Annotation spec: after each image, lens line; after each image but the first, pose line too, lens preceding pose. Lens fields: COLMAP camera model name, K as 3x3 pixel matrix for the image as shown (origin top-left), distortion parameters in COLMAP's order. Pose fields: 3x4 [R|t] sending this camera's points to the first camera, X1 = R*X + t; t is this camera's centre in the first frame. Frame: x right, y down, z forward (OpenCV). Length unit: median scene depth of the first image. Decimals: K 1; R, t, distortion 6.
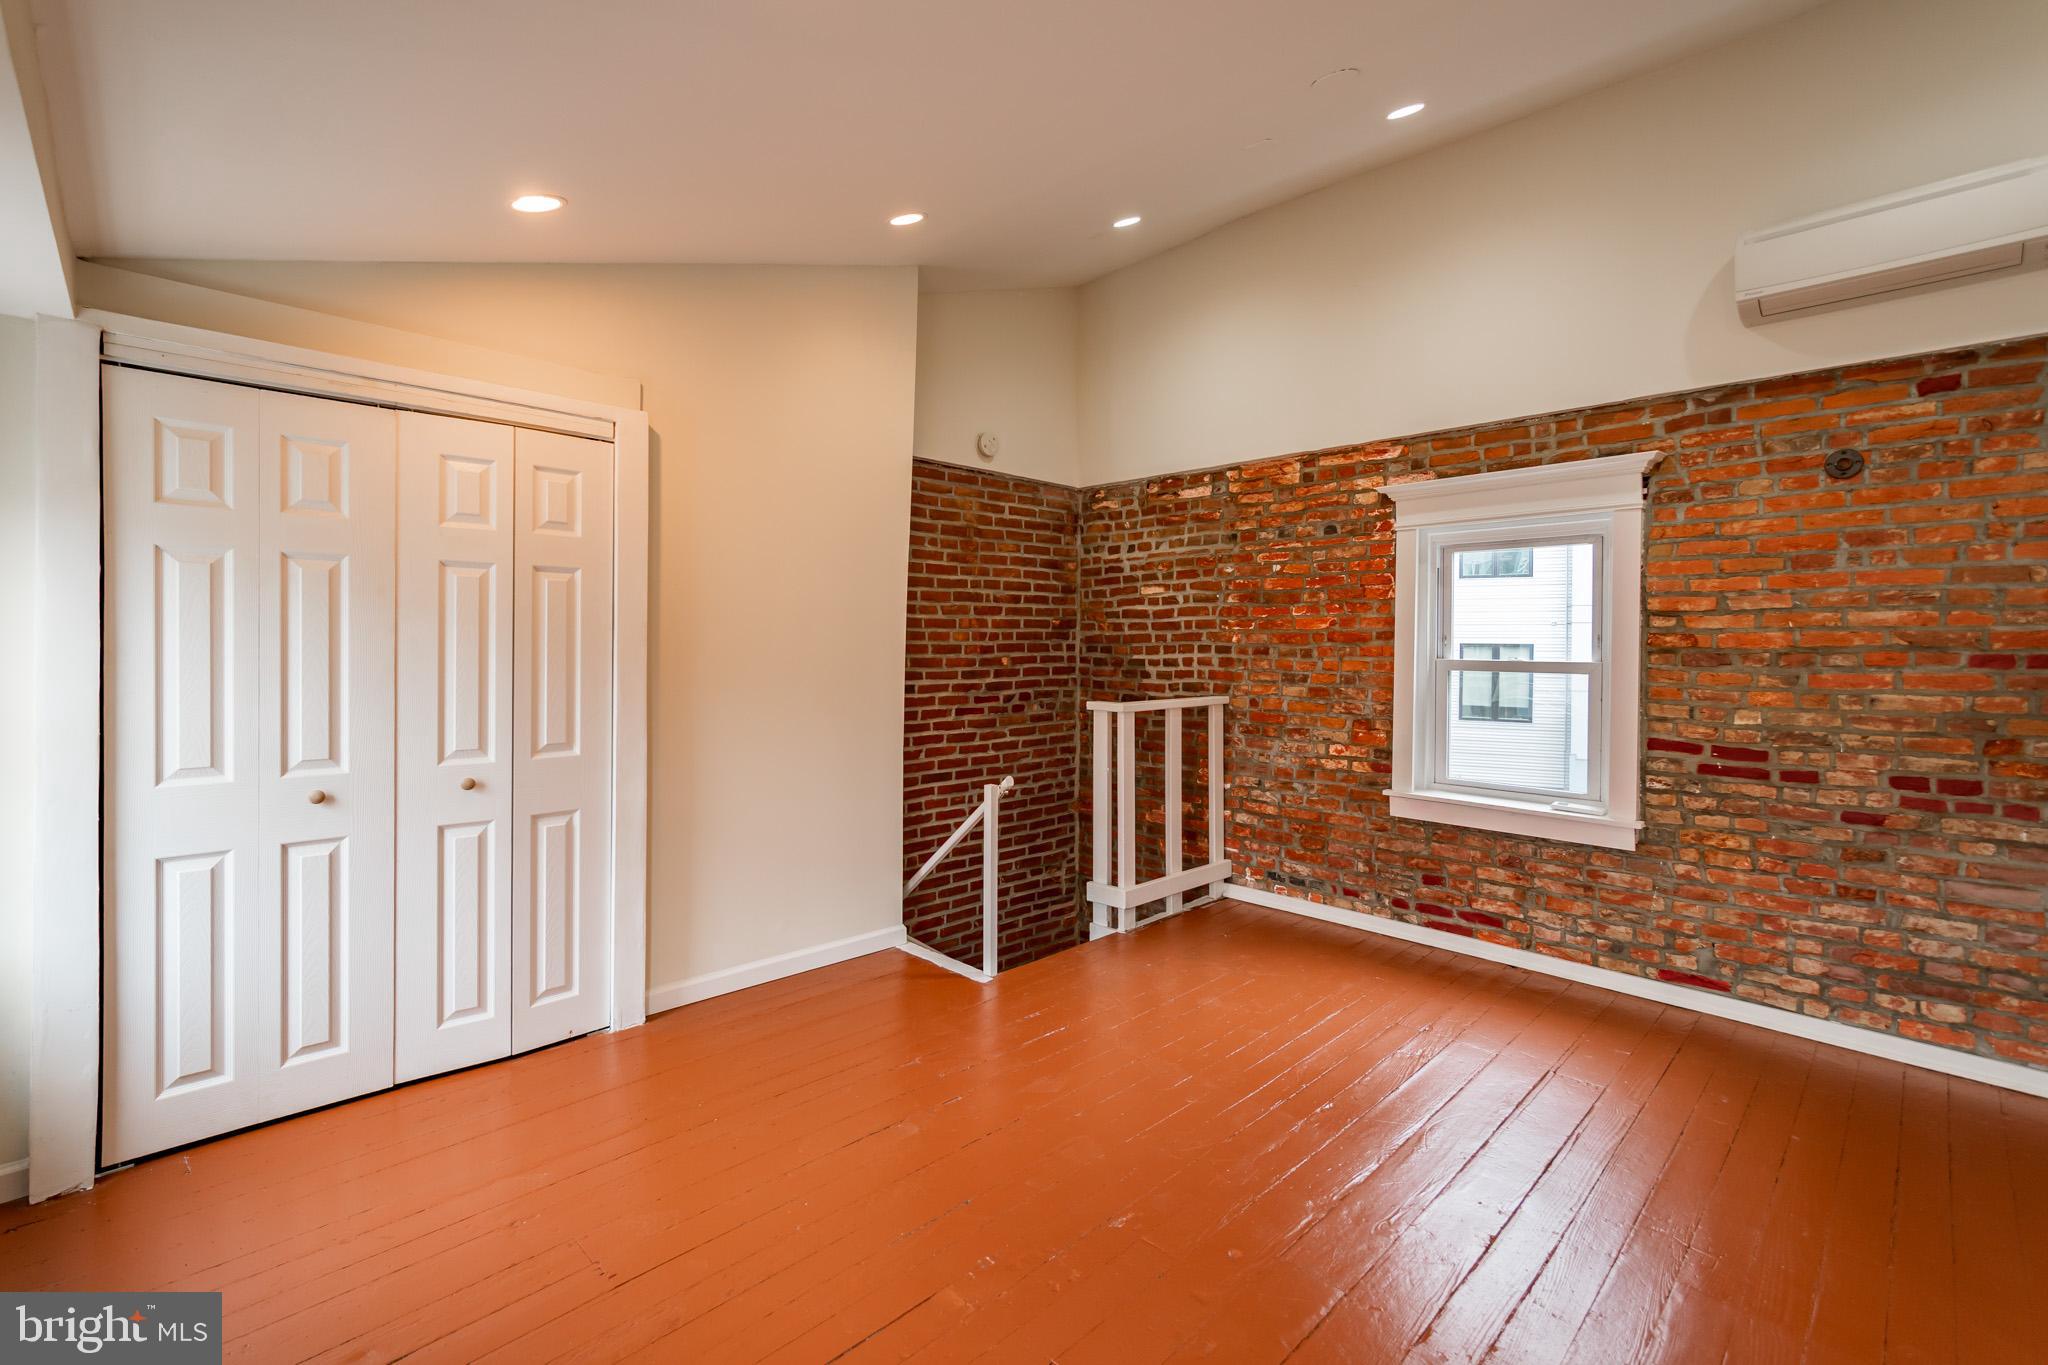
lens RADIAL K [[917.7, 0, 1011.4], [0, 917.7, 656.2], [0, 0, 1]] dist [0.005067, 0.000973]
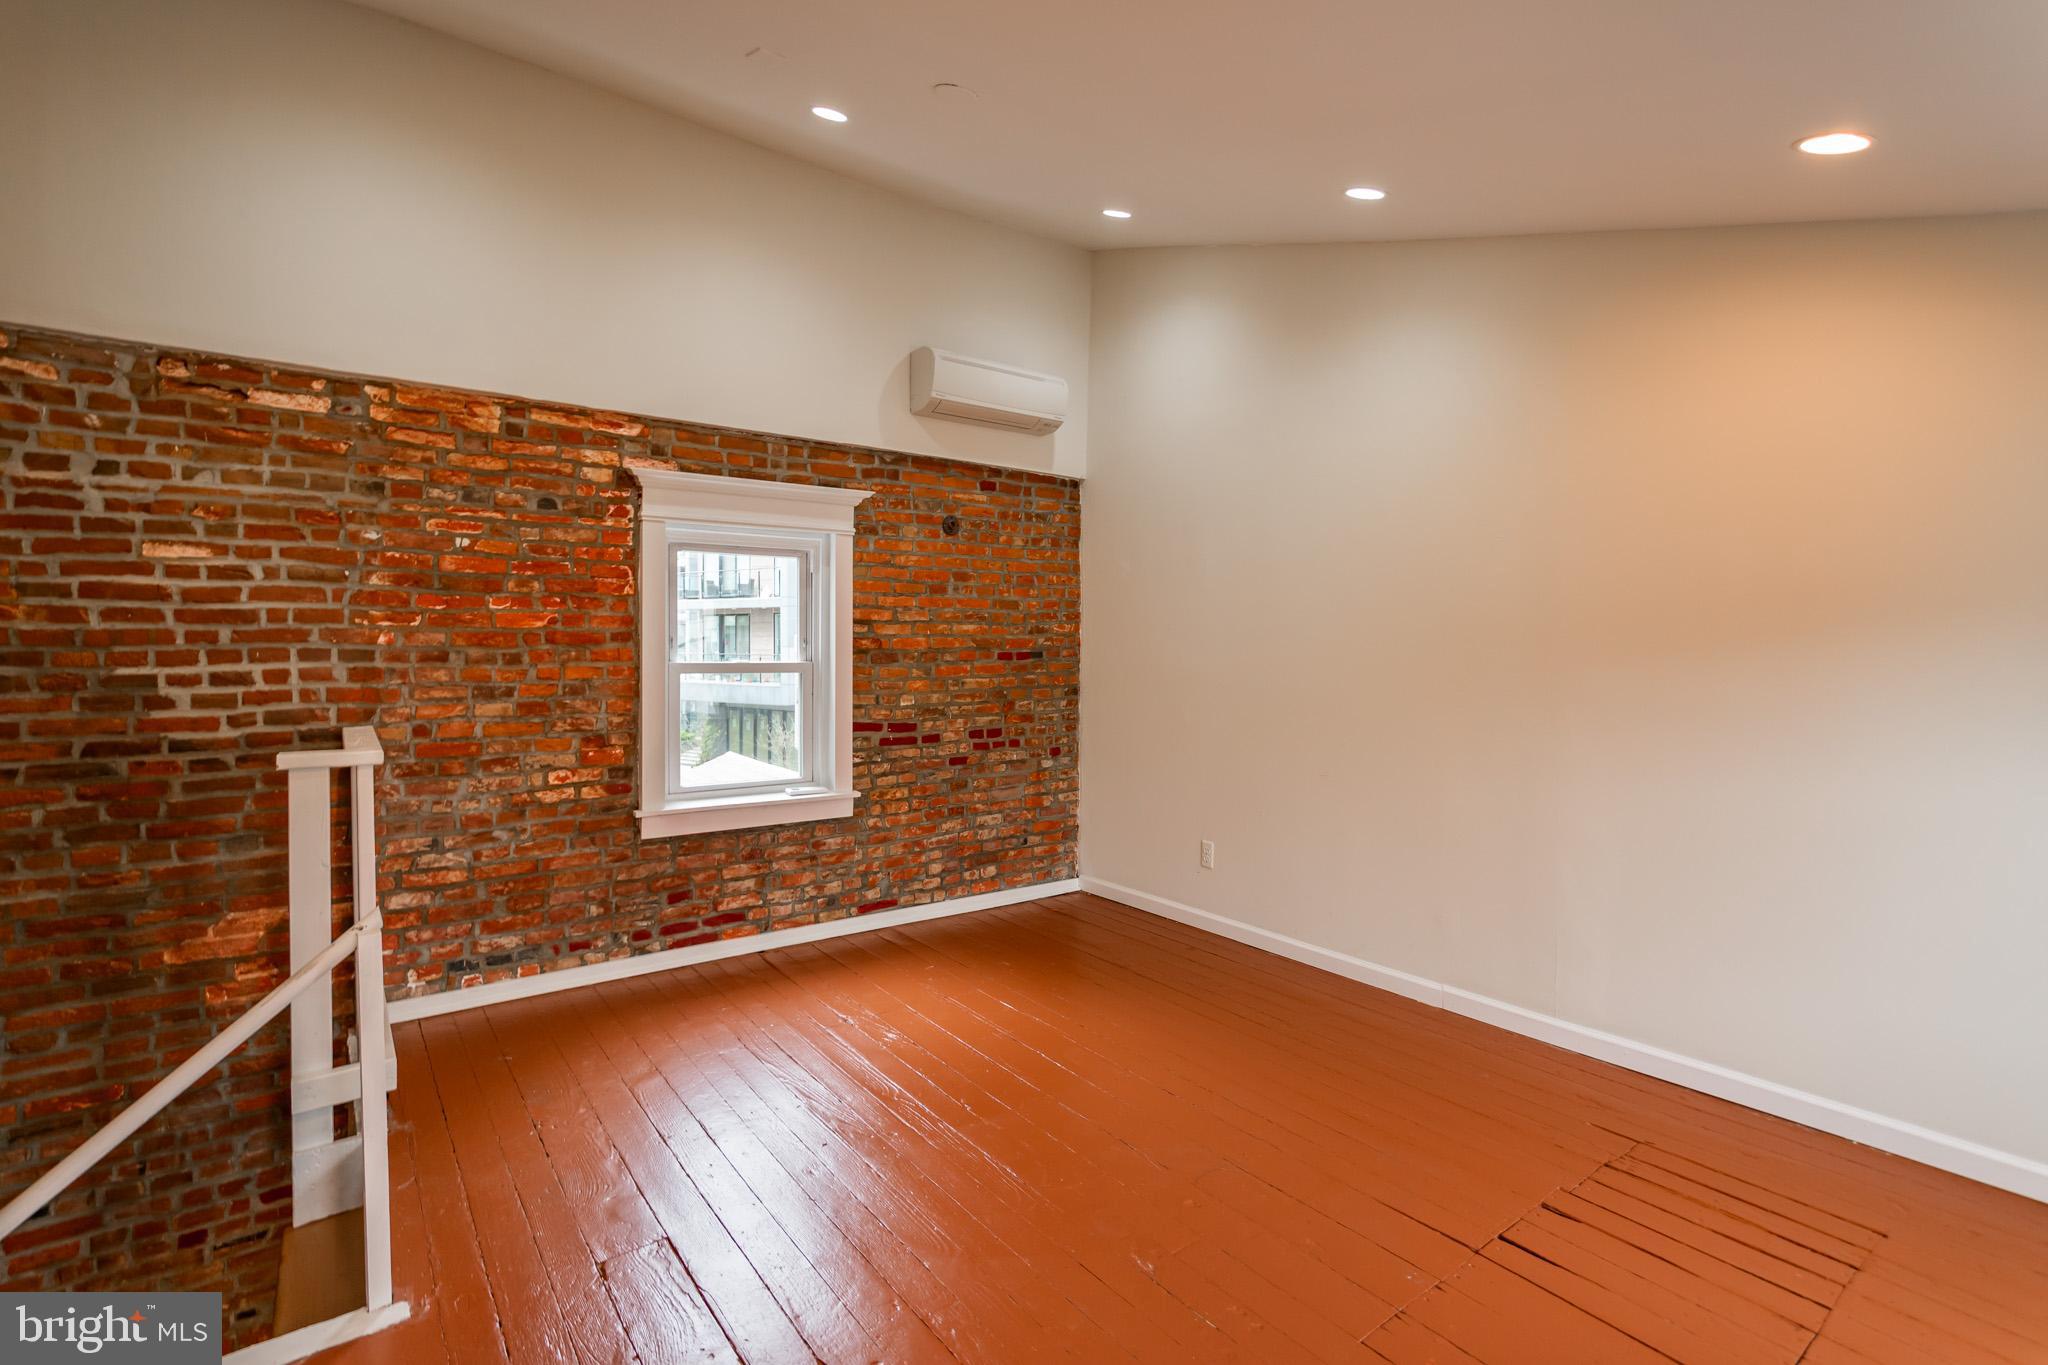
lens RADIAL K [[917.7, 0, 1068.7], [0, 917.7, 660.7], [0, 0, 1]] dist [0.005067, 0.000973]
pose [[0.120038, -0.021779, 0.992530, -0.412408], [0.009870, 0.999736, 0.020744, -0.013962], [-0.992720, 0.007306, 0.120222, 0.474245]]
